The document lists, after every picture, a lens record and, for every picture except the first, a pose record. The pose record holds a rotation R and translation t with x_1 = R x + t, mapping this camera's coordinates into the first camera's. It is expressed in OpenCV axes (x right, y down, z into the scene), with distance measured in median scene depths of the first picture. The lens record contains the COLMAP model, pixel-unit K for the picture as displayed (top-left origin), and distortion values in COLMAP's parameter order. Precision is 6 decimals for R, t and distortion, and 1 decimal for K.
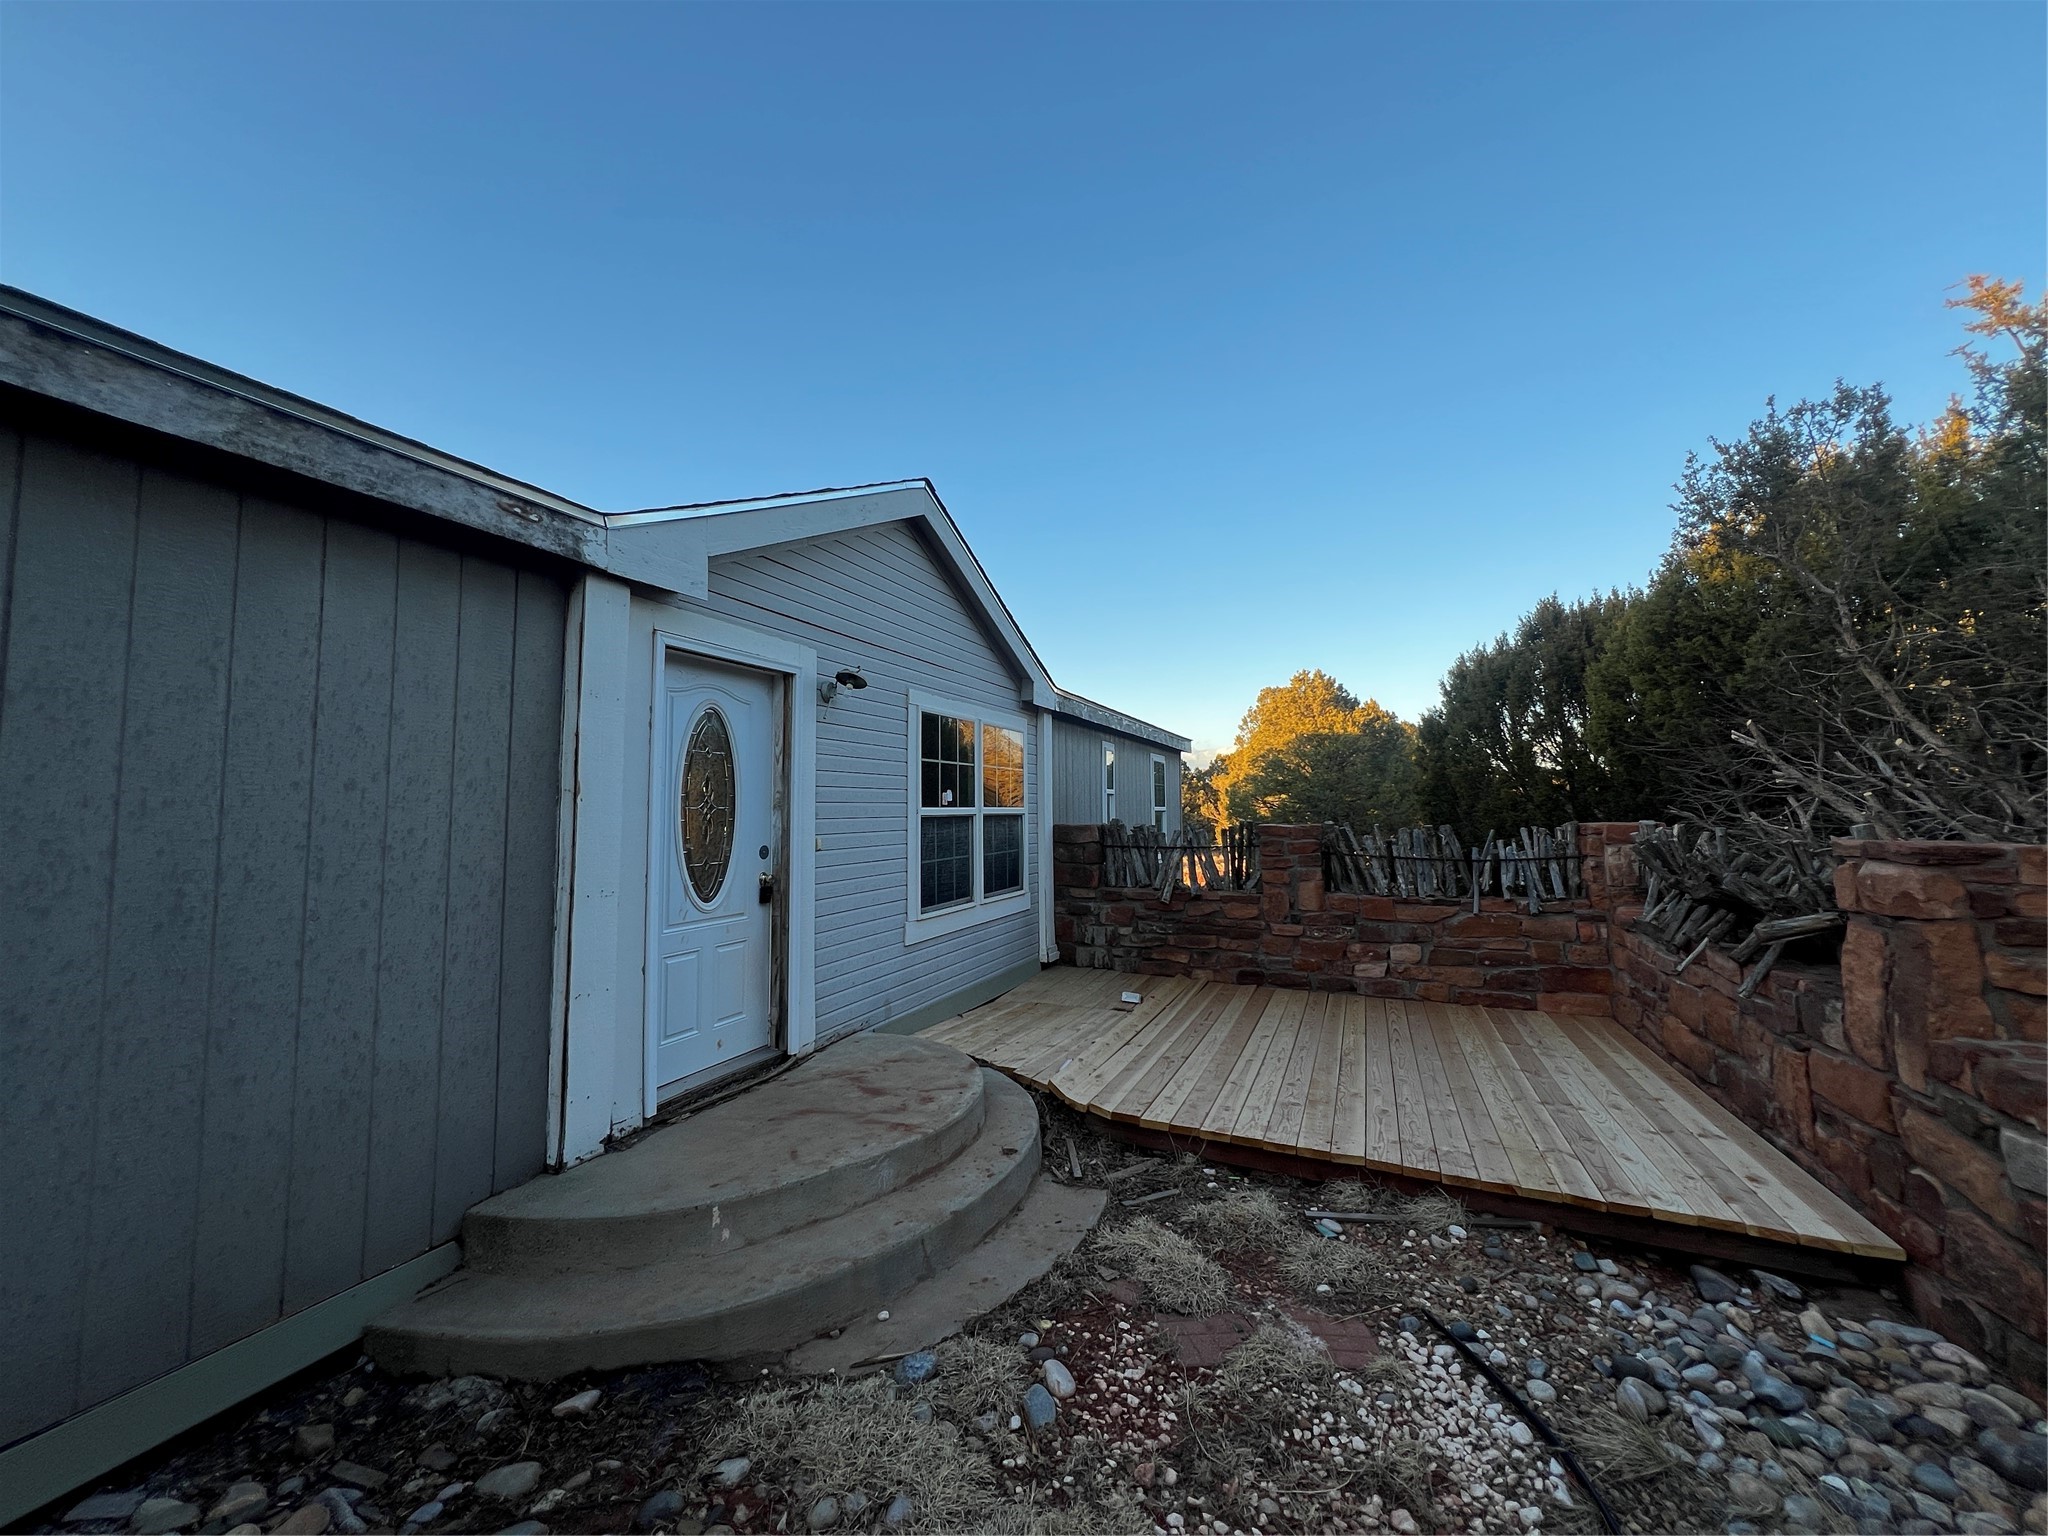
lens RADIAL K [[818.2, 0, 1021.9], [0, 818.2, 767.5], [0, 0, 1]] dist [-0.000172, -0.000721]
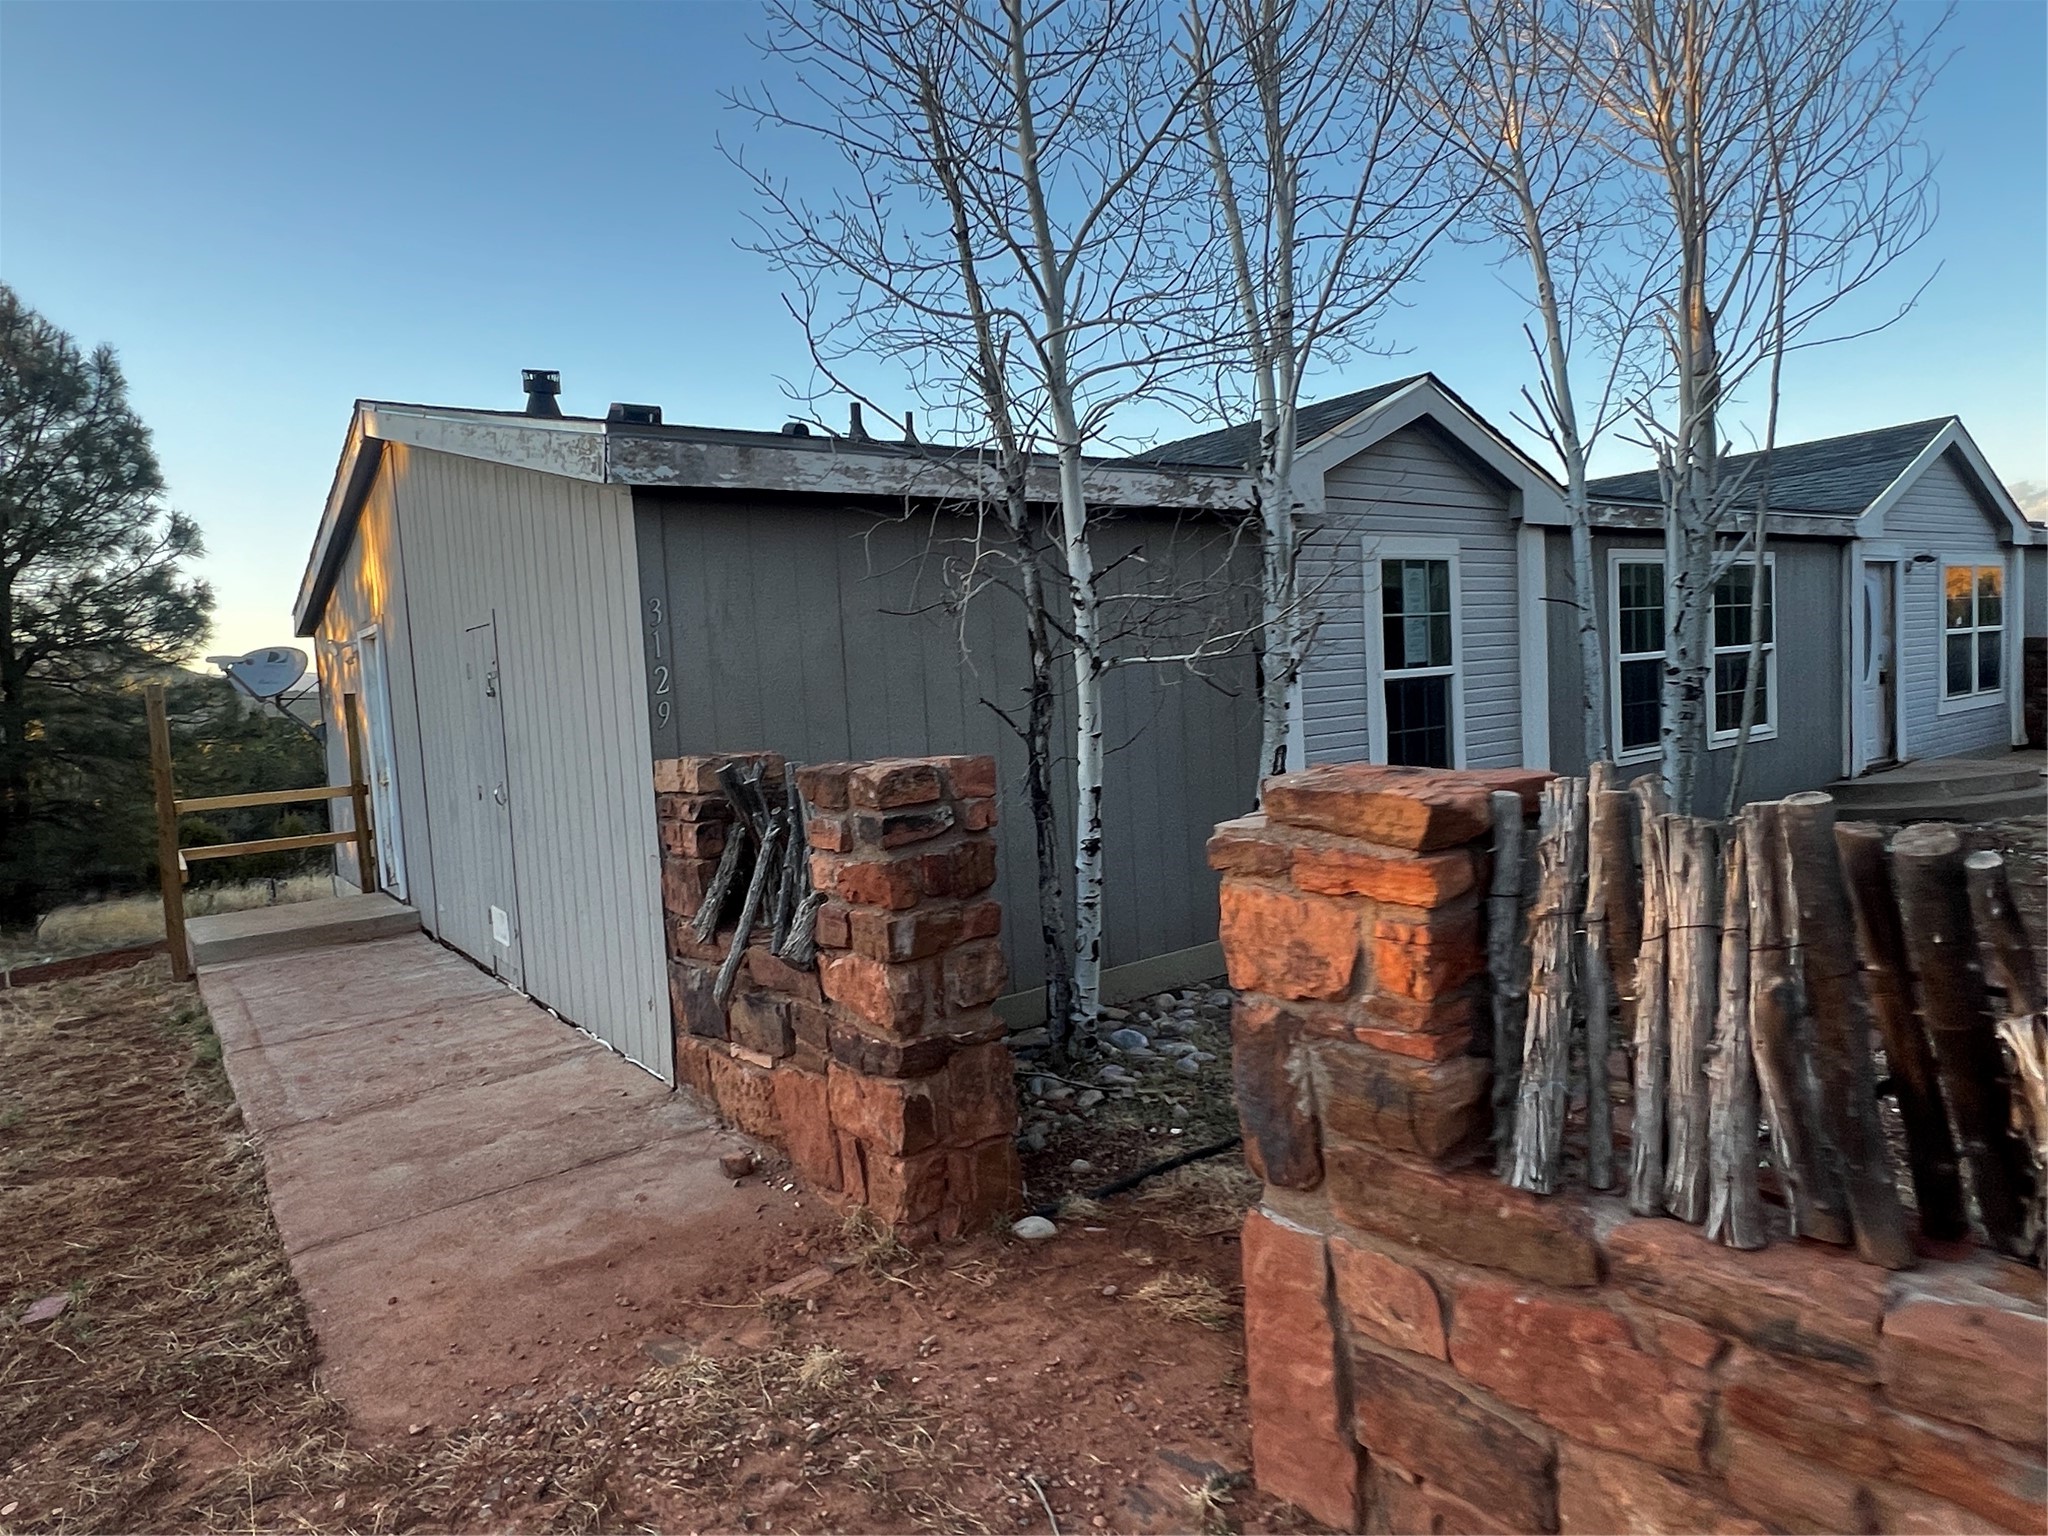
lens RADIAL K [[1231.0, 0, 1020.6], [0, 1231.0, 765.3], [0, 0, 1]] dist [0.002428, -0.005003]
pose [[0.861623, -0.006486, -0.507508, -0.385205], [0.079489, 0.989304, 0.122309, -0.103096], [0.501286, -0.145725, 0.852922, -1.628838]]
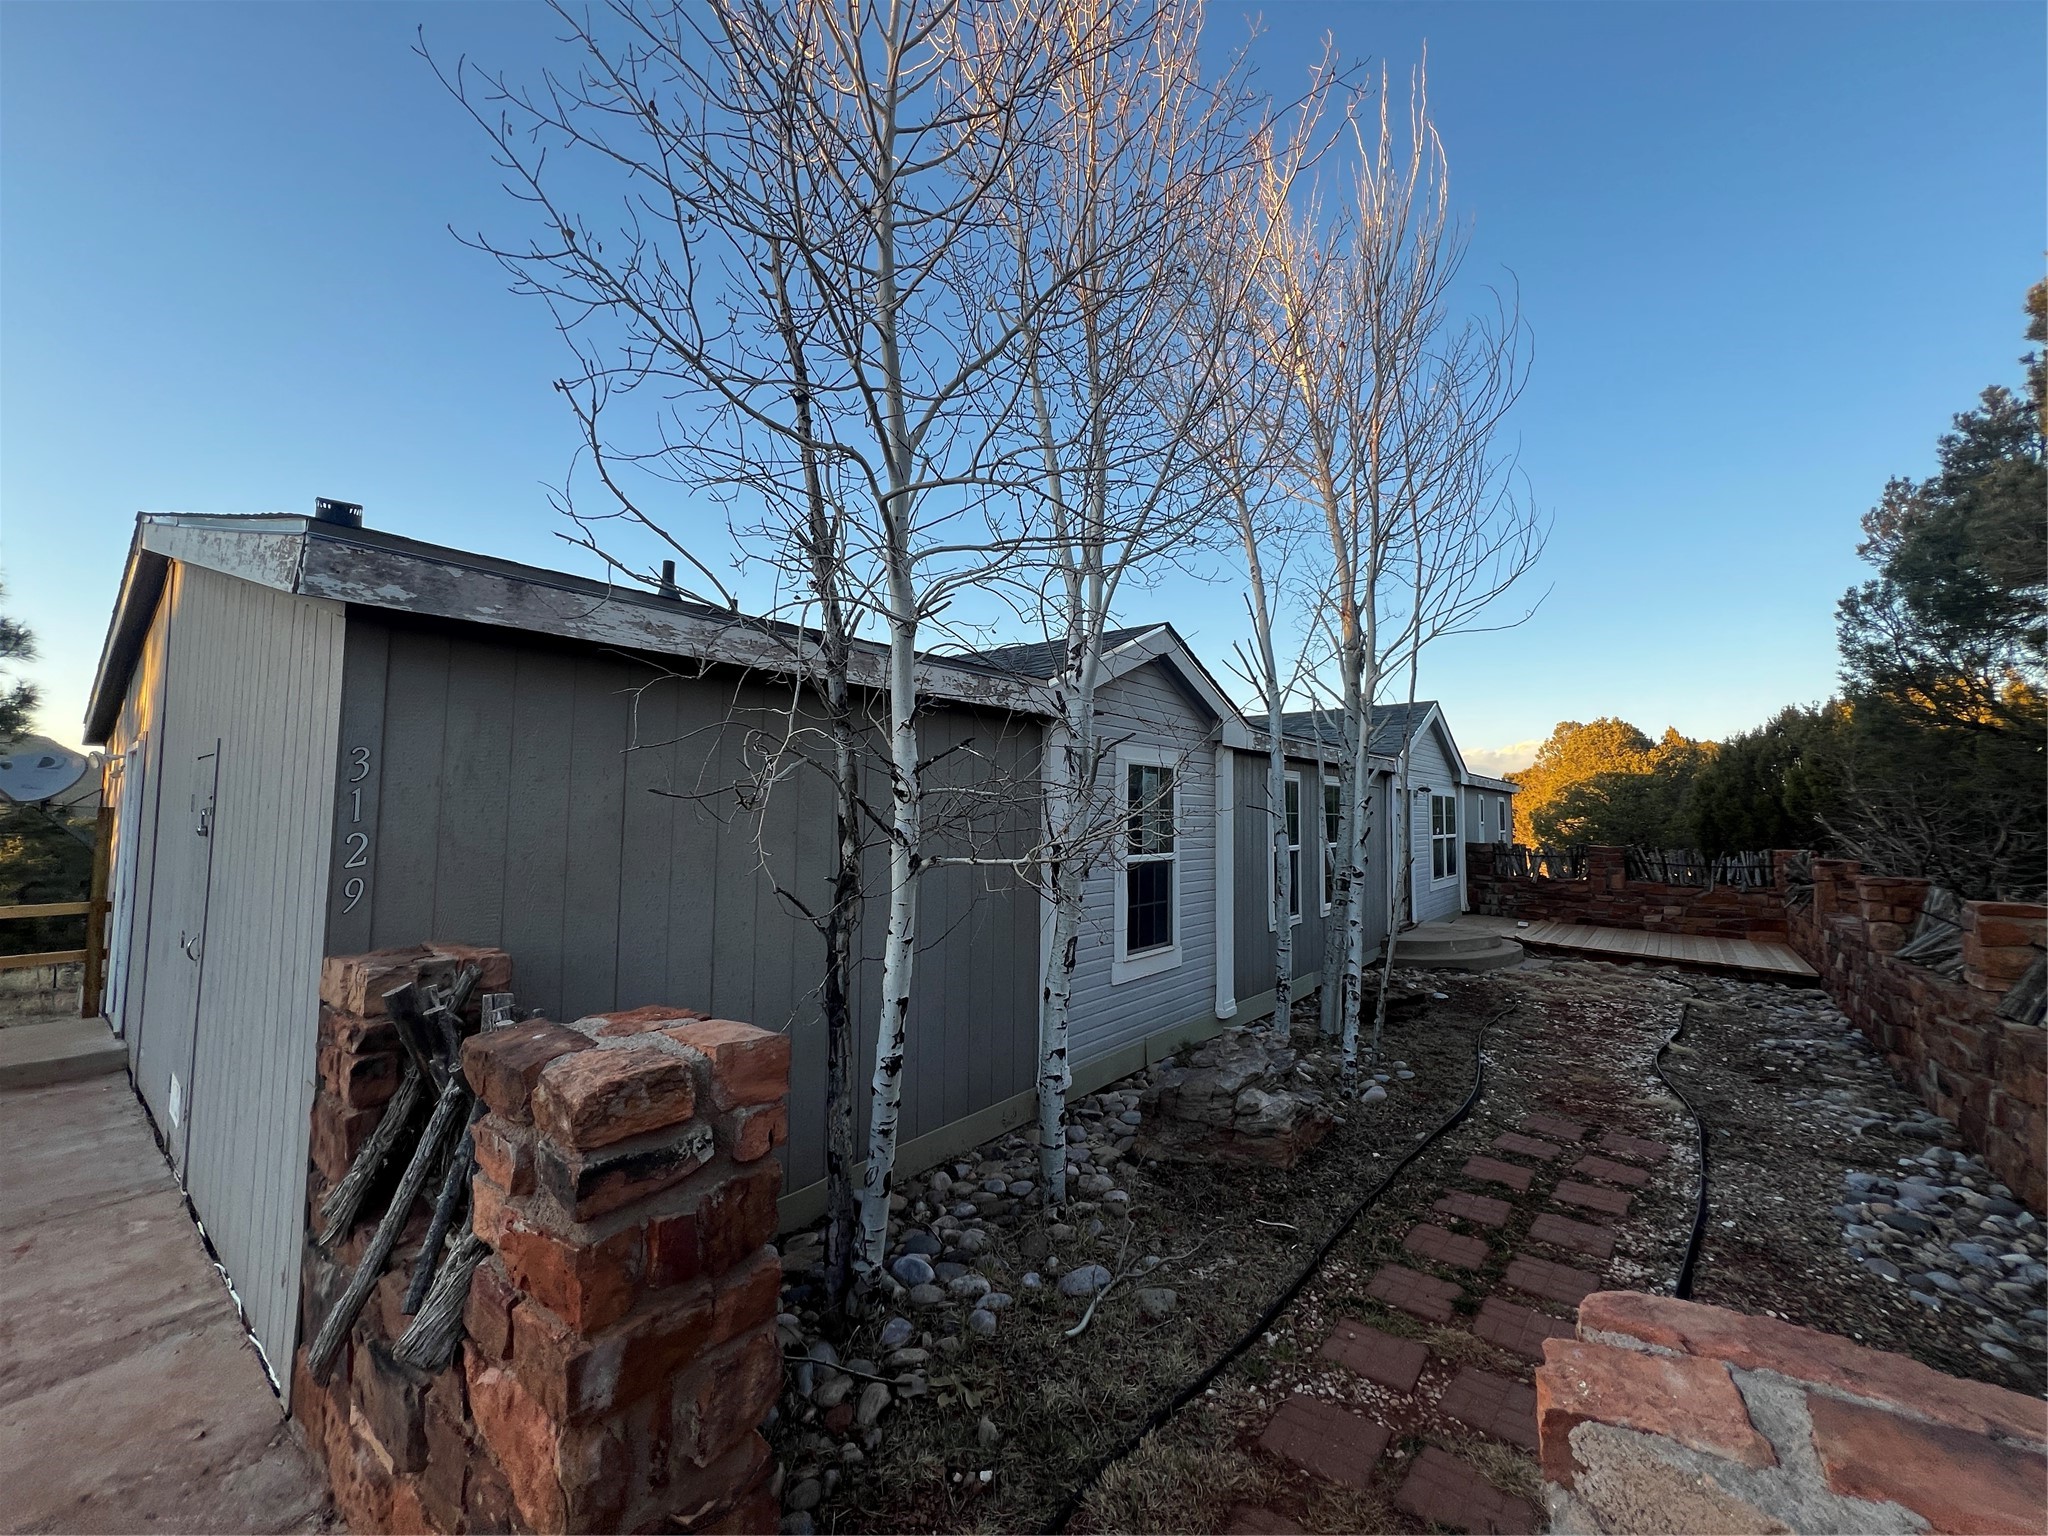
lens RADIAL K [[818.2, 0, 1024.9], [0, 818.2, 767.0], [0, 0, 1]] dist [-0.000172, -0.000721]
pose [[0.963217, 0.001191, -0.268721, -0.535463], [-0.002472, 0.999987, -0.004428, -0.117978], [0.268712, 0.004929, 0.963208, -1.391343]]
